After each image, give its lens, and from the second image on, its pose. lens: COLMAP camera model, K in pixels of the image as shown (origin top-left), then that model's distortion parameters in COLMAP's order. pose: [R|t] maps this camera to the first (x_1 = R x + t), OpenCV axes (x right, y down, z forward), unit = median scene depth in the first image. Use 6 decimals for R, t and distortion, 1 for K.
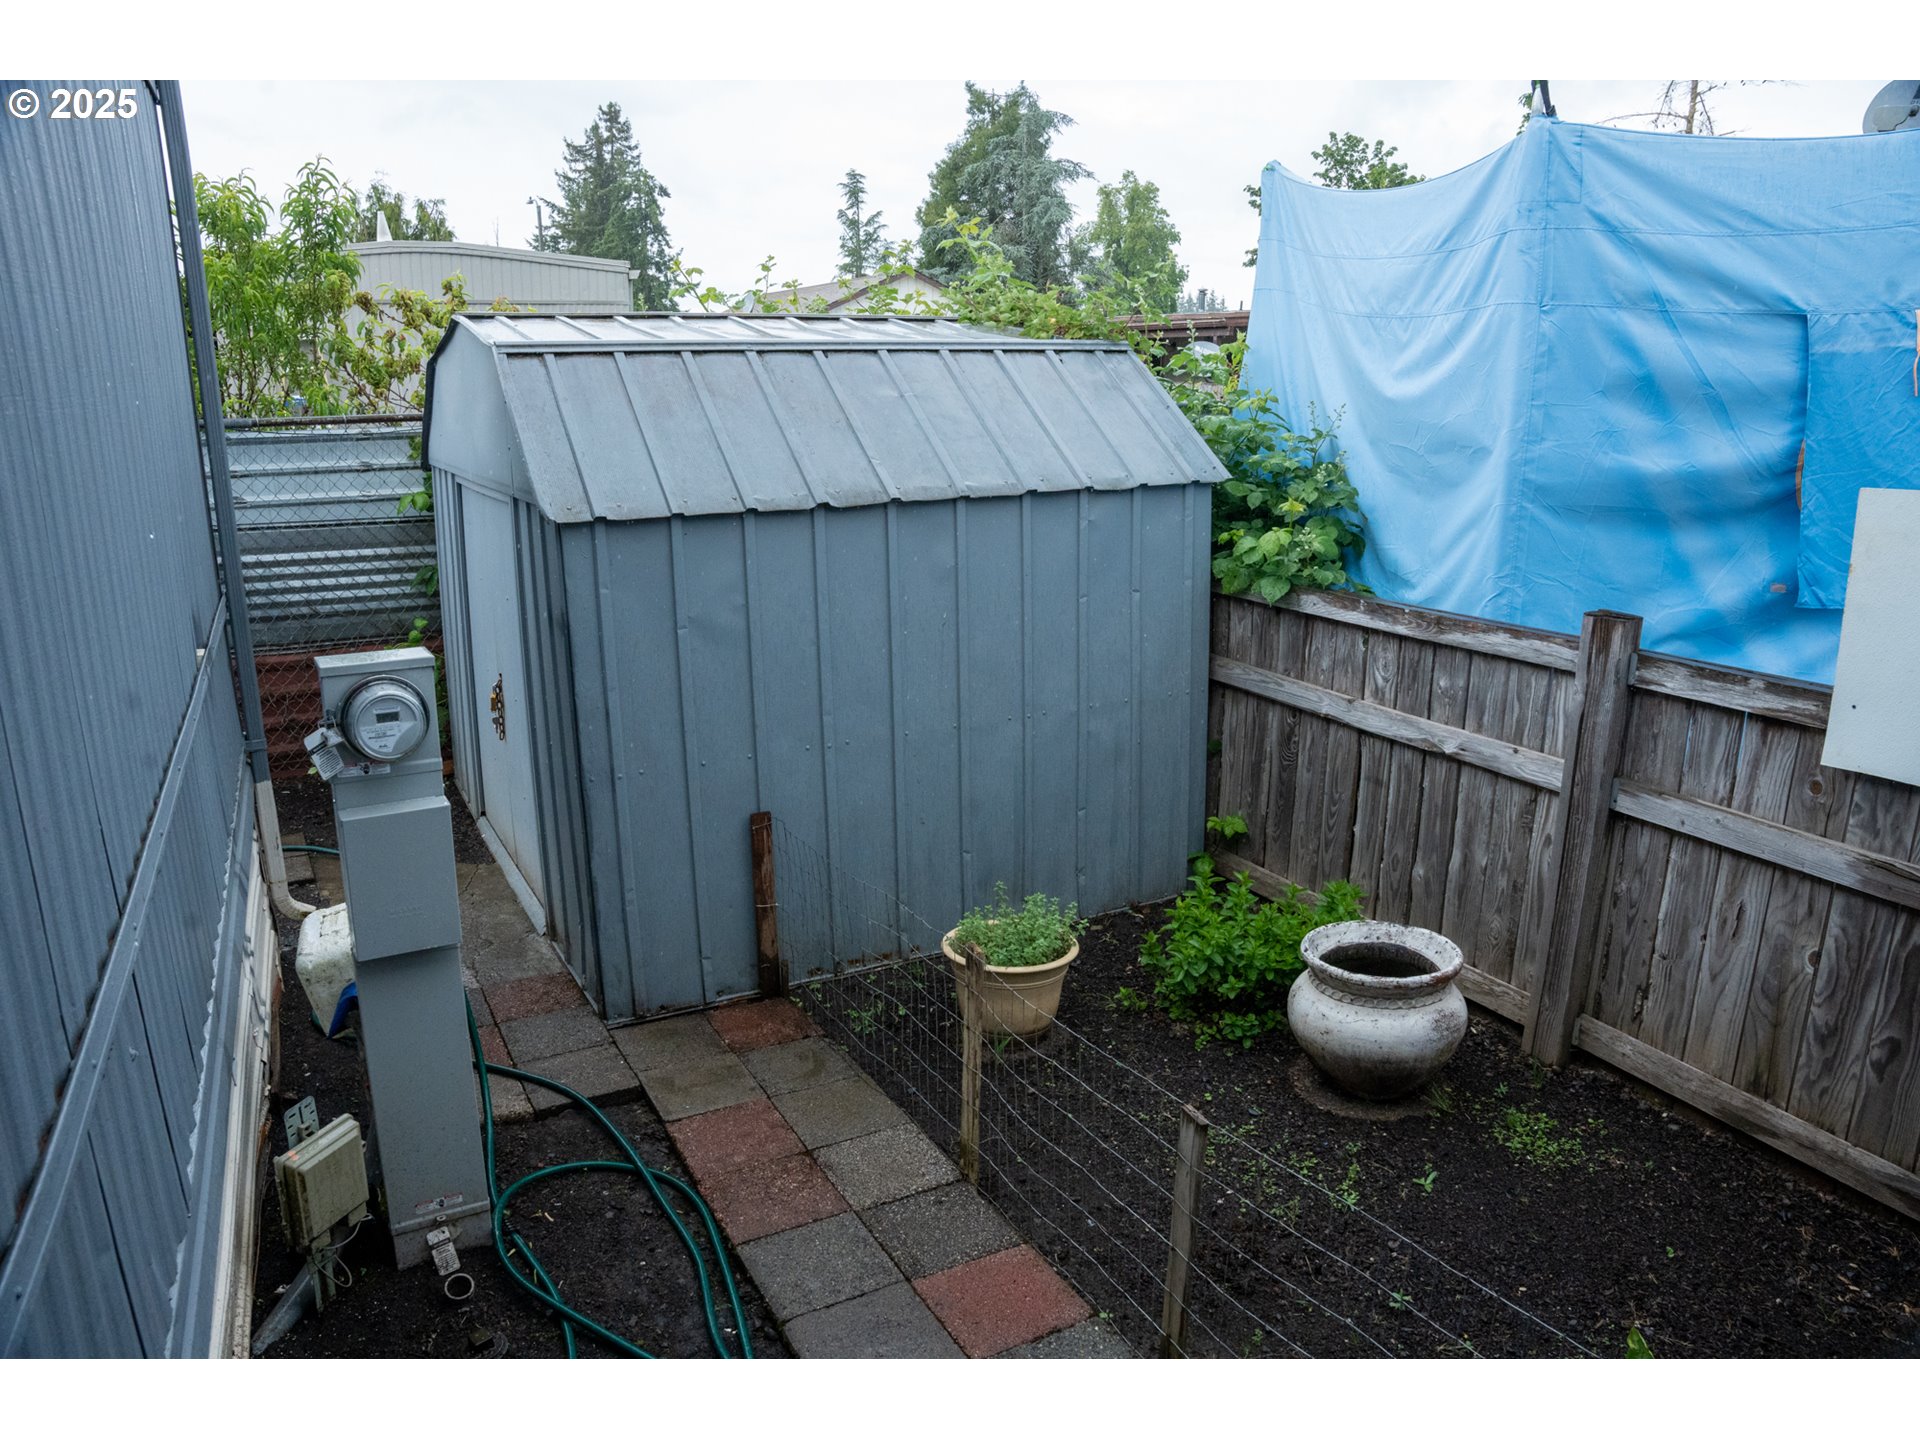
lens RADIAL K [[1309.5, 0, 960.2], [0, 1309.5, 722.9], [0, 0, 1]] dist [-0.178445, 0.132551]
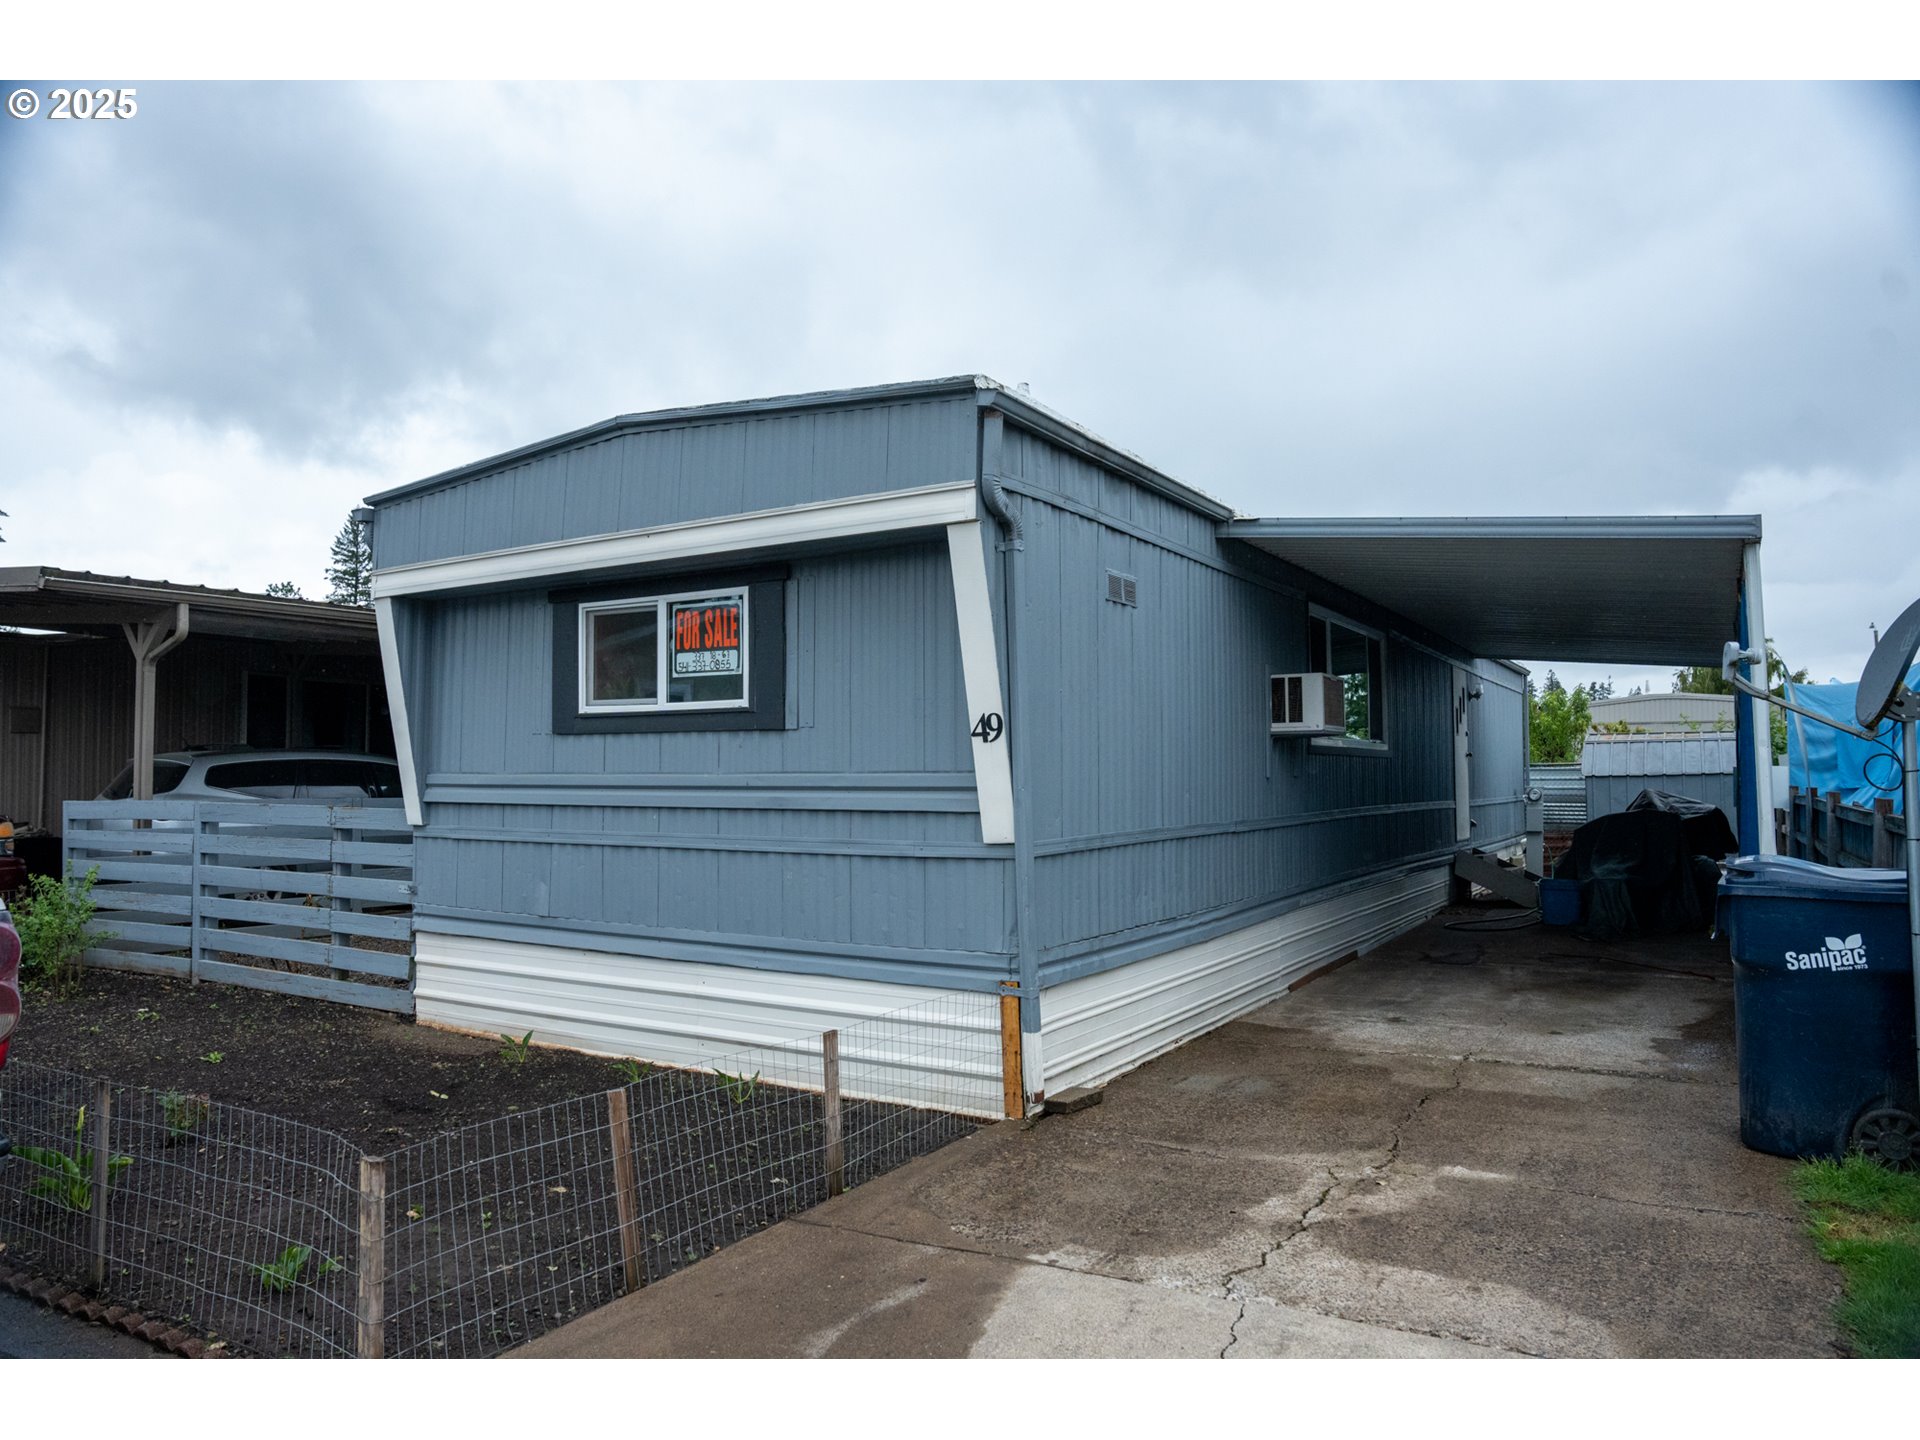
lens RADIAL K [[1309.5, 0, 960.2], [0, 1309.5, 722.9], [0, 0, 1]] dist [-0.178445, 0.132551]
pose [[0.550748, -0.029095, -0.834165, 2.438256], [-0.238835, 0.952112, -0.190897, 1.159073], [0.799772, 0.304363, 0.517424, -3.483721]]
